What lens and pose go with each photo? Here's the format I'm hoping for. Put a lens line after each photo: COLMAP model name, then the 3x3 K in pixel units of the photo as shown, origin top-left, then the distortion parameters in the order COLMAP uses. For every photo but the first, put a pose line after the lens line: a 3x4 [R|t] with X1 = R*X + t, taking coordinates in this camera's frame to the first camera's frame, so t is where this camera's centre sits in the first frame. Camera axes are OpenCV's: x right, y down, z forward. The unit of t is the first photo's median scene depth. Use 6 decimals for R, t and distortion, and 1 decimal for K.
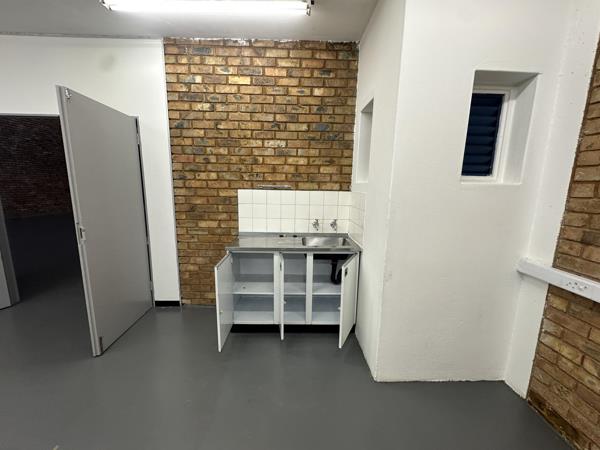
lens RADIAL K [[238.5, 0, 300.0], [0, 238.5, 225.0], [0, 0, 1]] dist [-0.000431, -0.000148]
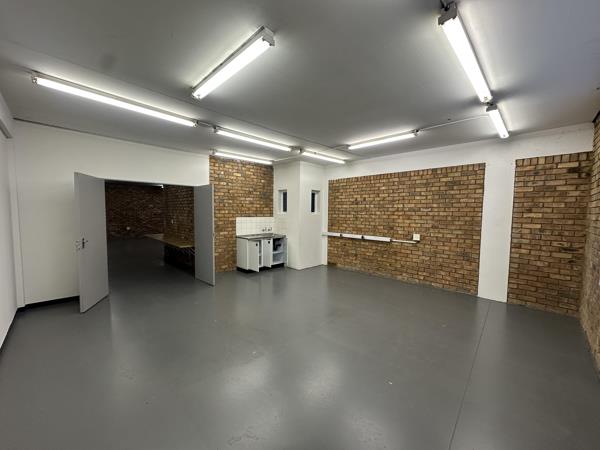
lens RADIAL K [[245.1, 0, 300.0], [0, 245.1, 225.0], [0, 0, 1]] dist [0.000200, 0.000018]
pose [[0.714306, -0.049976, 0.698047, -1.567707], [0.117972, 0.991772, -0.049715, 0.127410], [-0.689819, 0.117862, 0.714324, -1.214923]]
